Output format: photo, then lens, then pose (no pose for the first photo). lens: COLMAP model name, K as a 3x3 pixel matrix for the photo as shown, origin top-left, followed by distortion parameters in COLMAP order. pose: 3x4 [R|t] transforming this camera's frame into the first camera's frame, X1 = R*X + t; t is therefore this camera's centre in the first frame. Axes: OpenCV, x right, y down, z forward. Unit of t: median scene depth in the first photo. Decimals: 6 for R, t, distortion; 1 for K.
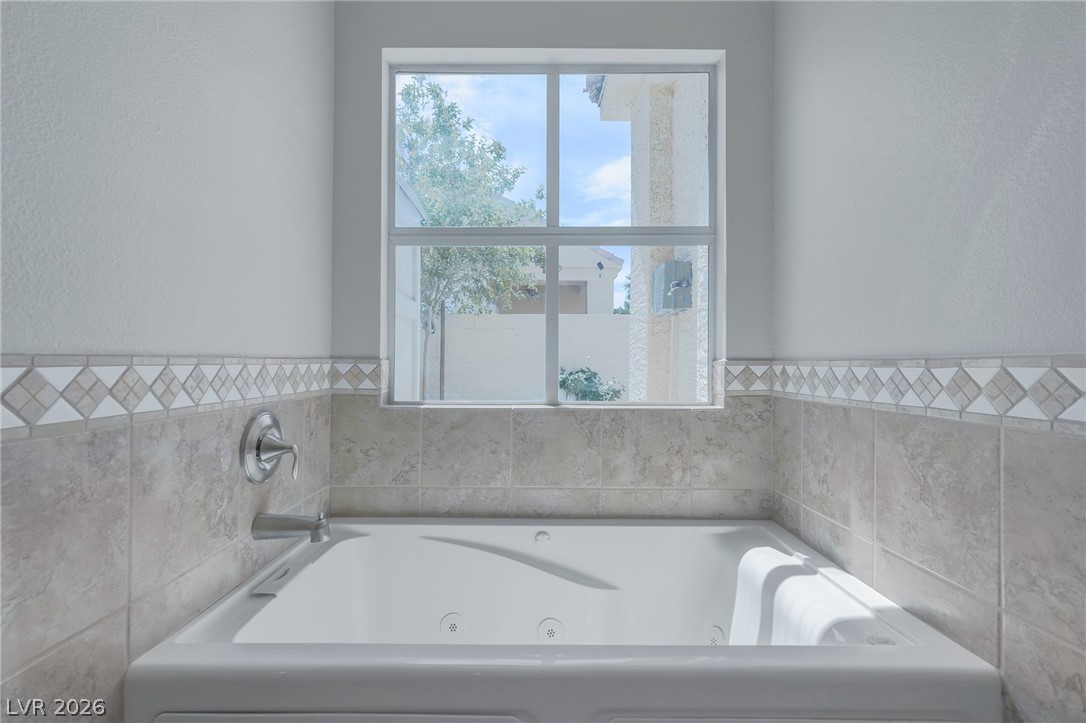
lens RADIAL K [[461.2, 0, 545.3], [0, 461.2, 361.2], [0, 0, 1]] dist [0.004626, 0.000520]
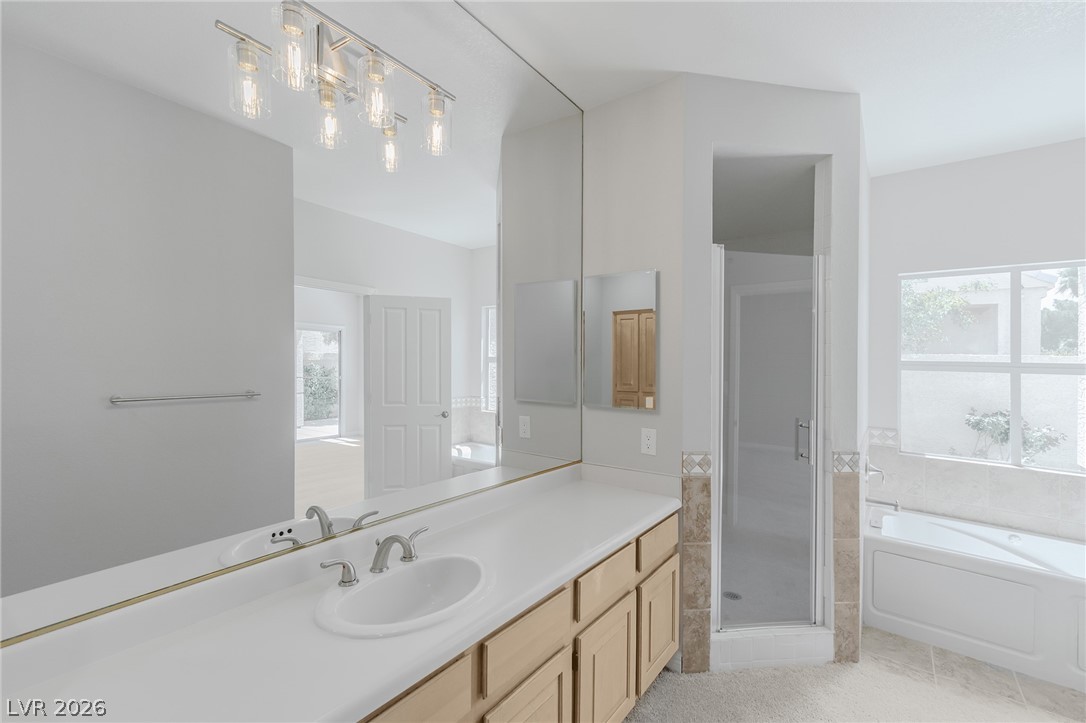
lens RADIAL K [[461.2, 0, 541.5], [0, 461.2, 354.7], [0, 0, 1]] dist [0.004626, 0.000520]
pose [[0.789700, 0.009841, -0.613414, -0.351490], [-0.021857, 0.999688, -0.012099, -0.277736], [0.613103, 0.022962, 0.789669, -1.570816]]
